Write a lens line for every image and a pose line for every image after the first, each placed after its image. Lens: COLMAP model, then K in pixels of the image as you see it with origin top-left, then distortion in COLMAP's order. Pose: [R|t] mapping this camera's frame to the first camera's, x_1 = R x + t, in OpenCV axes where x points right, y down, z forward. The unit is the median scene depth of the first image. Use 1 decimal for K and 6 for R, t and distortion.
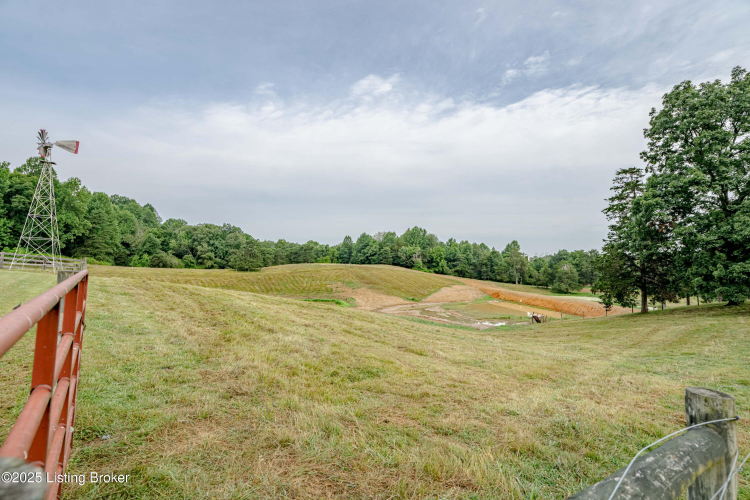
lens RADIAL K [[356.4, 0, 375.4], [0, 356.4, 248.5], [0, 0, 1]] dist [-0.042481, 0.017074]
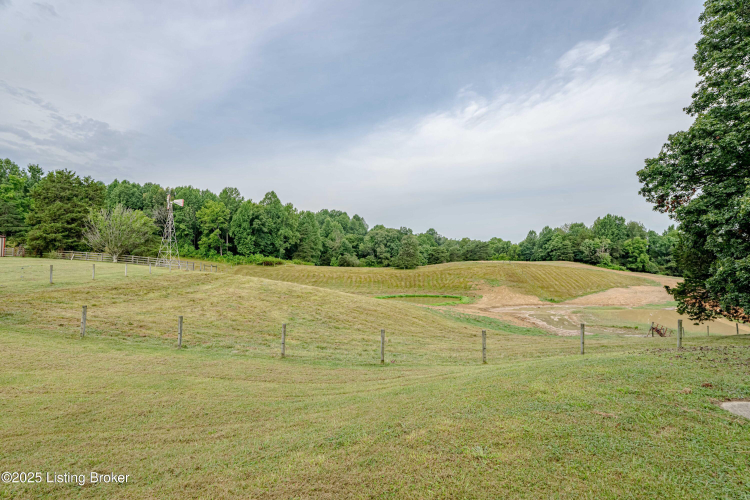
lens RADIAL K [[356.4, 0, 371.7], [0, 356.4, 244.3], [0, 0, 1]] dist [-0.042481, 0.017074]
pose [[0.817681, -0.042760, -0.574081, 0.130026], [0.039023, 0.999061, -0.018832, 0.001586], [0.574347, -0.007003, 0.818582, 0.011128]]
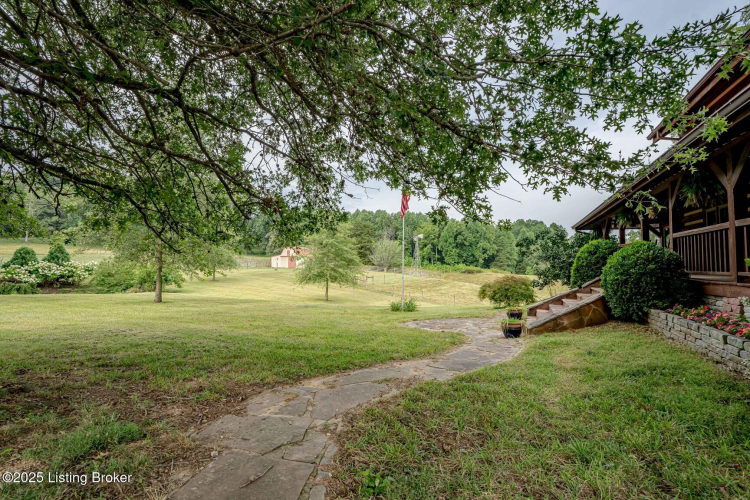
lens RADIAL K [[356.4, 0, 377.3], [0, 356.4, 257.7], [0, 0, 1]] dist [-0.042481, 0.017074]
pose [[0.424131, -0.033686, -0.904974, 0.237770], [0.039671, 0.999040, -0.018595, -0.008640], [0.904732, -0.028015, 0.425060, -0.096402]]
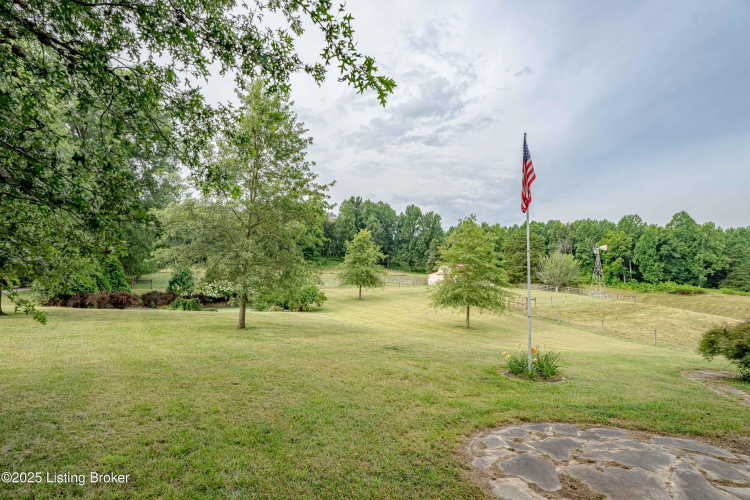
lens RADIAL K [[356.4, 0, 372.1], [0, 356.4, 251.8], [0, 0, 1]] dist [-0.042481, 0.017074]
pose [[-0.035946, -0.097724, -0.994564, 0.216066], [0.029988, 0.994654, -0.098816, -0.009771], [0.998904, -0.033377, -0.032824, -0.077077]]
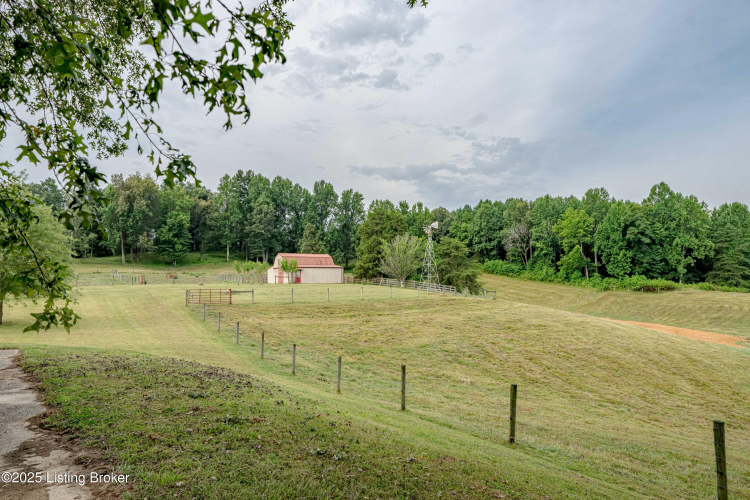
lens RADIAL K [[467.7, 0, 385.5], [0, 467.7, 250.0], [0, 0, 1]] dist [-0.021378, 0.007891]
pose [[0.009878, -0.098596, -0.995079, 0.190847], [0.052807, 0.993790, -0.097944, 0.008938], [0.998556, -0.051580, 0.015023, 0.105442]]
